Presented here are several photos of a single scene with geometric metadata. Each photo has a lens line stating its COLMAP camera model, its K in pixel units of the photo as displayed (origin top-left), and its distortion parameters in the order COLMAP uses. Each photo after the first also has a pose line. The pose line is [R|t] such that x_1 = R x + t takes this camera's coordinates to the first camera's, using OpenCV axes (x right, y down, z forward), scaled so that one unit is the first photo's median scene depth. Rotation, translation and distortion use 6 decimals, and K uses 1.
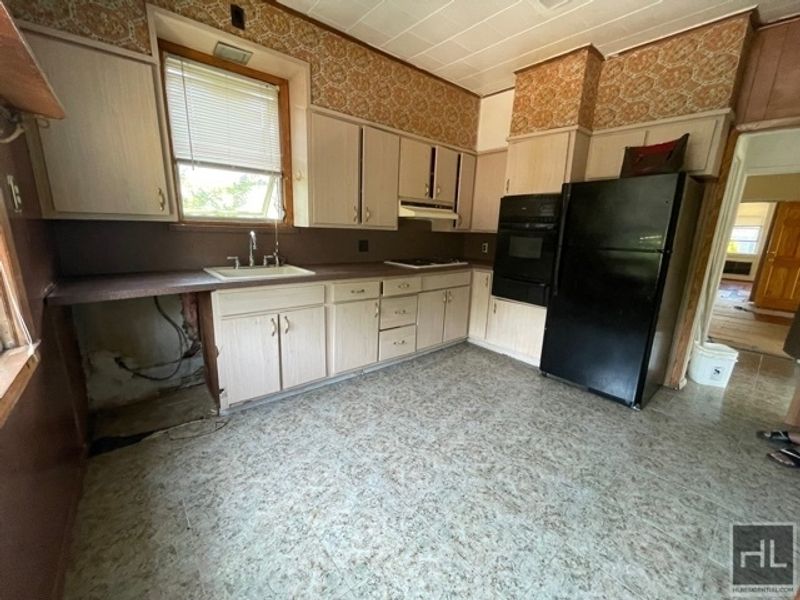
lens RADIAL K [[327.5, 0, 399.1], [0, 327.5, 300.2], [0, 0, 1]] dist [0.000243, -0.000569]
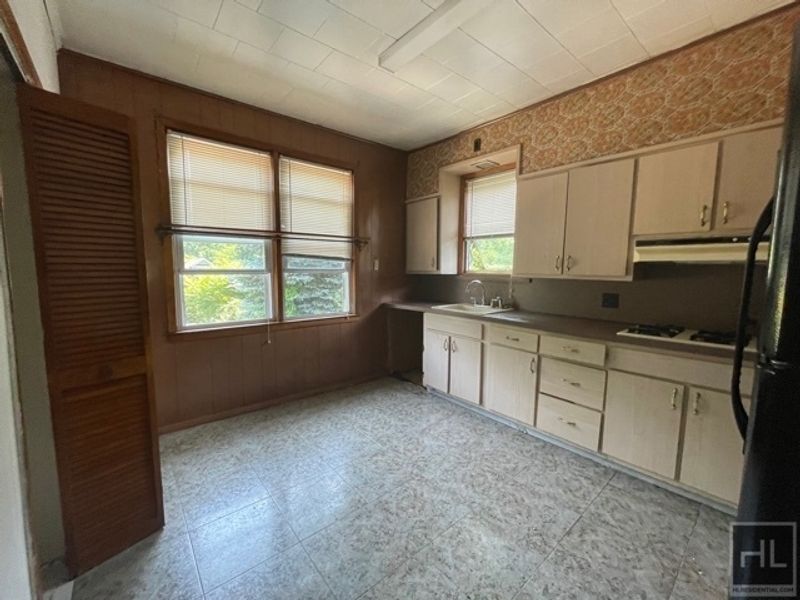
lens RADIAL K [[327.5, 0, 398.8], [0, 327.5, 300.2], [0, 0, 1]] dist [0.000243, -0.000569]
pose [[0.001518, 0.059796, -0.998209, 0.865404], [-0.229347, 0.971624, 0.057855, -0.119003], [0.973344, 0.228848, 0.015189, 0.610991]]
